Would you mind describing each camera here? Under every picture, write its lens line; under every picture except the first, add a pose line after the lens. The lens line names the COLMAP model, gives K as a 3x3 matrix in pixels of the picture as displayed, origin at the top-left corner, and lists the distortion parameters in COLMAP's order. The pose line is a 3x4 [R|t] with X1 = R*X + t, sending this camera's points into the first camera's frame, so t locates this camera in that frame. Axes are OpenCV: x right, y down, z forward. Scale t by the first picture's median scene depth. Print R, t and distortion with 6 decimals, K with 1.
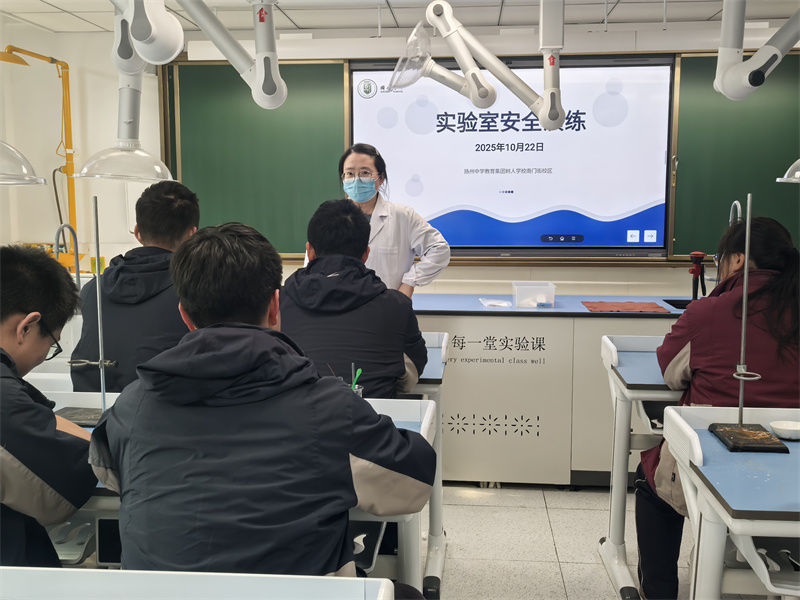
lens RADIAL K [[903.7, 0, 394.0], [0, 903.7, 301.0], [0, 0, 1]] dist [0.049236, 0.000000]
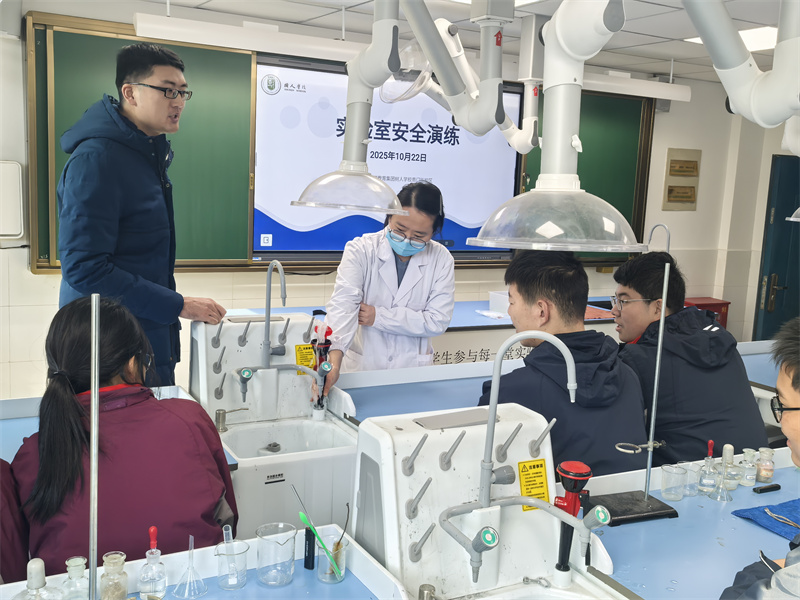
lens RADIAL K [[841.8, 0, 409.1], [0, 841.8, 297.5], [0, 0, 1]] dist [0.048708, 0.000000]
pose [[0.818650, -0.040043, 0.572895, -0.432376], [0.016606, 0.998800, 0.046082, -0.052017], [-0.574053, -0.028212, 0.818332, 0.194331]]
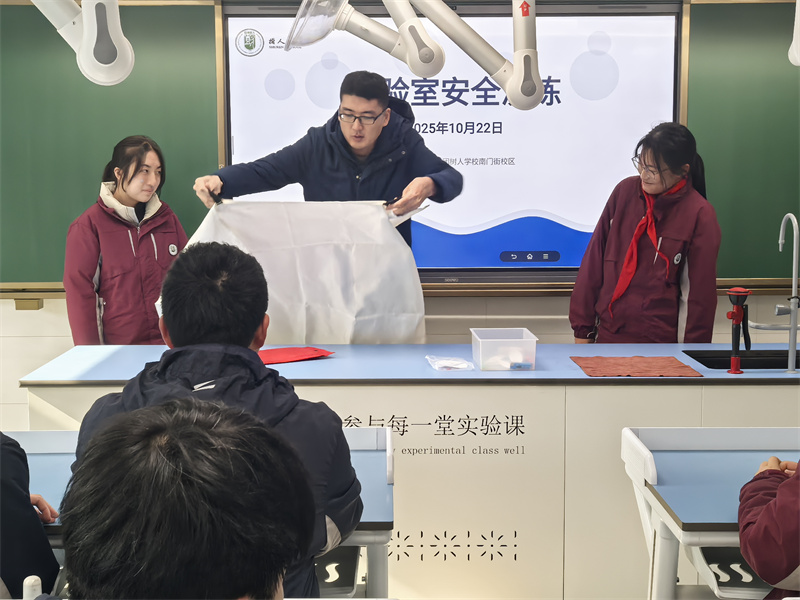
lens RADIAL K [[1165.3, 0, 401.6], [0, 1165.3, 293.1], [0, 0, 1]] dist [0.074000, 0.000000]
pose [[0.993859, -0.014386, 0.109719, -0.015319], [0.015197, 0.999863, -0.006568, -0.036341], [-0.109609, 0.008195, 0.993941, 0.104381]]
